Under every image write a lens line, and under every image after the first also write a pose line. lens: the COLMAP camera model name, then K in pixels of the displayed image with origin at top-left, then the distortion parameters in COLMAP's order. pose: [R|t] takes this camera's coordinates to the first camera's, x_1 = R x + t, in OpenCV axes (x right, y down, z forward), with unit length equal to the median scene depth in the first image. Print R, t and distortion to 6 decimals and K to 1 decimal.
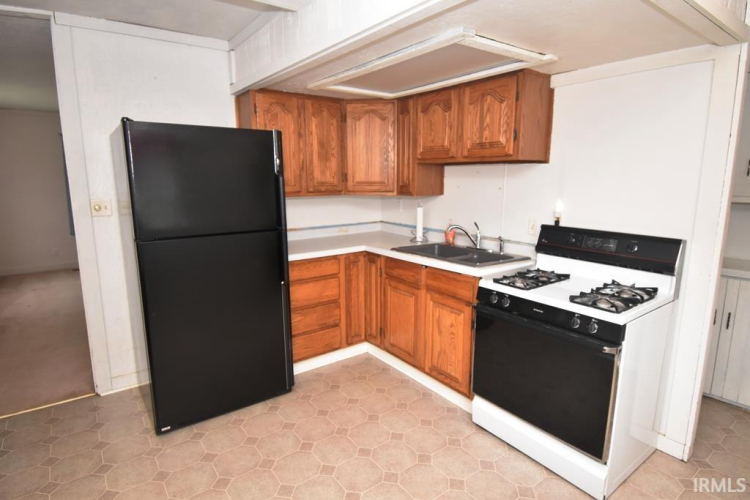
lens RADIAL K [[410.4, 0, 375.0], [0, 410.4, 250.0], [0, 0, 1]] dist [0.022452, -0.030027]
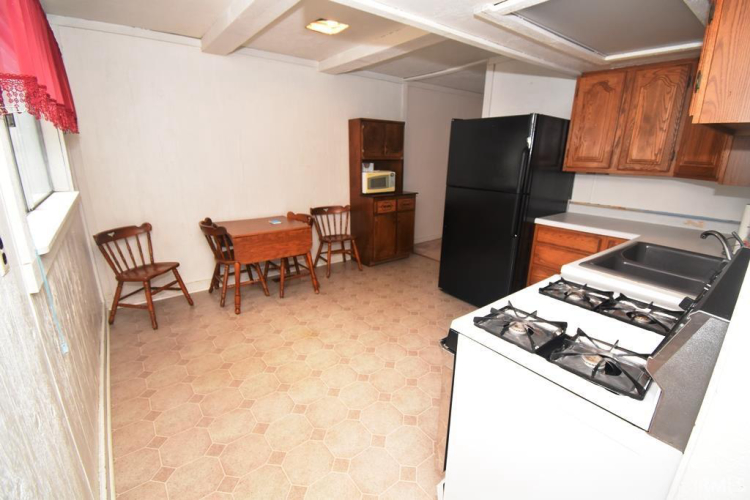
lens RADIAL K [[331.2, 0, 378.1], [0, 331.2, 249.0], [0, 0, 1]] dist [0.025201, -0.027321]
pose [[0.025152, 0.282501, -0.958937, 0.783372], [-0.190089, 0.943091, 0.272847, -0.085658], [0.981445, 0.175420, 0.077421, 0.498644]]
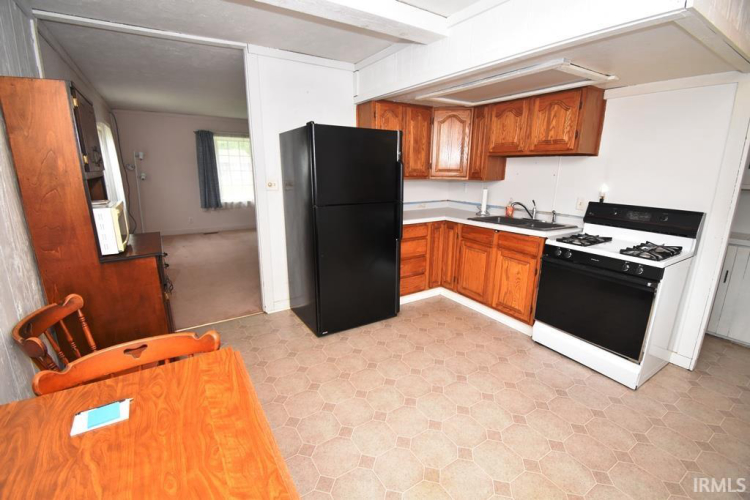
lens RADIAL K [[331.2, 0, 378.1], [0, 331.2, 249.0], [0, 0, 1]] dist [0.025201, -0.027321]
pose [[0.997293, 0.028581, -0.067752, -0.207645], [-0.024401, 0.997794, 0.061738, 0.042189], [0.069367, -0.059917, 0.995790, -0.151372]]
